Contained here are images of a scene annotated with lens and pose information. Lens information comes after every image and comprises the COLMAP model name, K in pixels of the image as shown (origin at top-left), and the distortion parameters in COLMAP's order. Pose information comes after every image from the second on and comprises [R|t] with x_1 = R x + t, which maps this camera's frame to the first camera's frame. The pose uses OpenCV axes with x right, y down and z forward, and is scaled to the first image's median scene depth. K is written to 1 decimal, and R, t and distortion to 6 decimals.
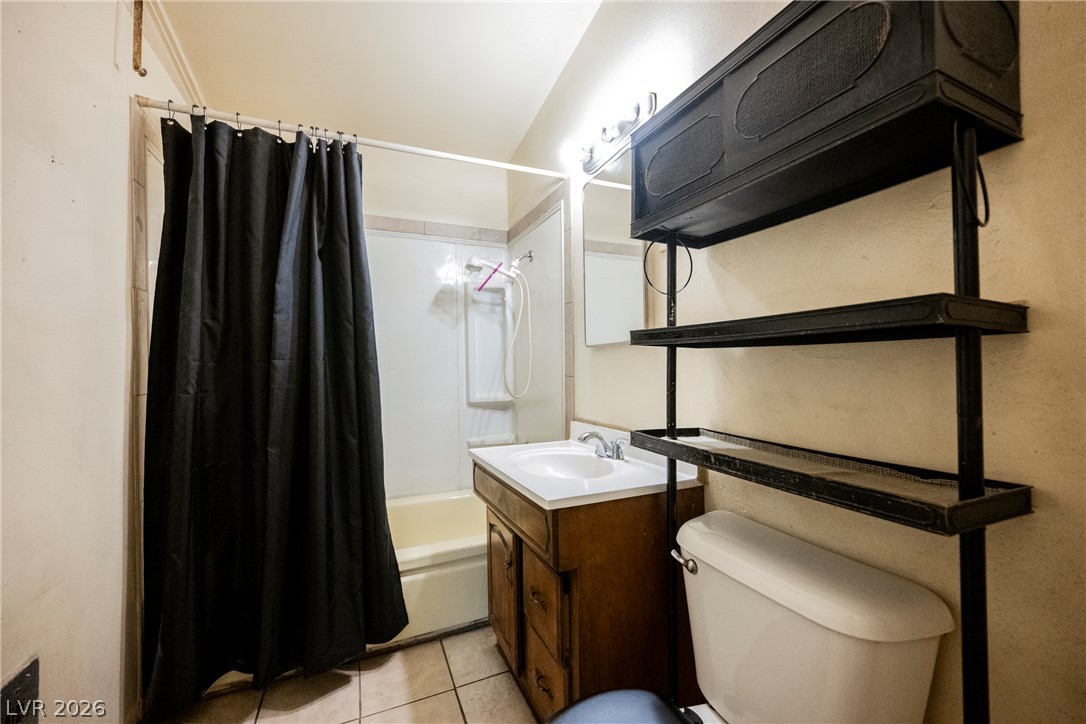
lens RADIAL K [[430.6, 0, 542.8], [0, 430.6, 365.7], [0, 0, 1]] dist [-0.003150, 0.000097]
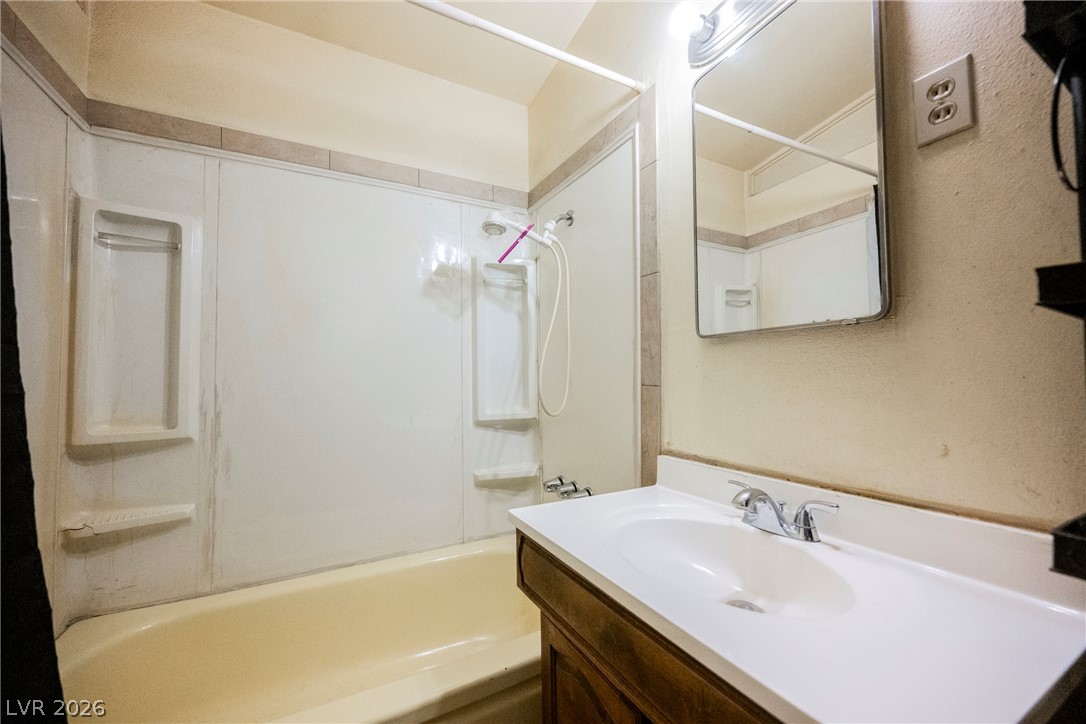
lens RADIAL K [[430.6, 0, 547.9], [0, 430.6, 360.3], [0, 0, 1]] dist [-0.003150, 0.000097]
pose [[0.997410, 0.005934, 0.071673, -0.115322], [-0.003663, 0.999488, -0.031776, 0.006483], [-0.071825, 0.031431, 0.996922, 0.291909]]
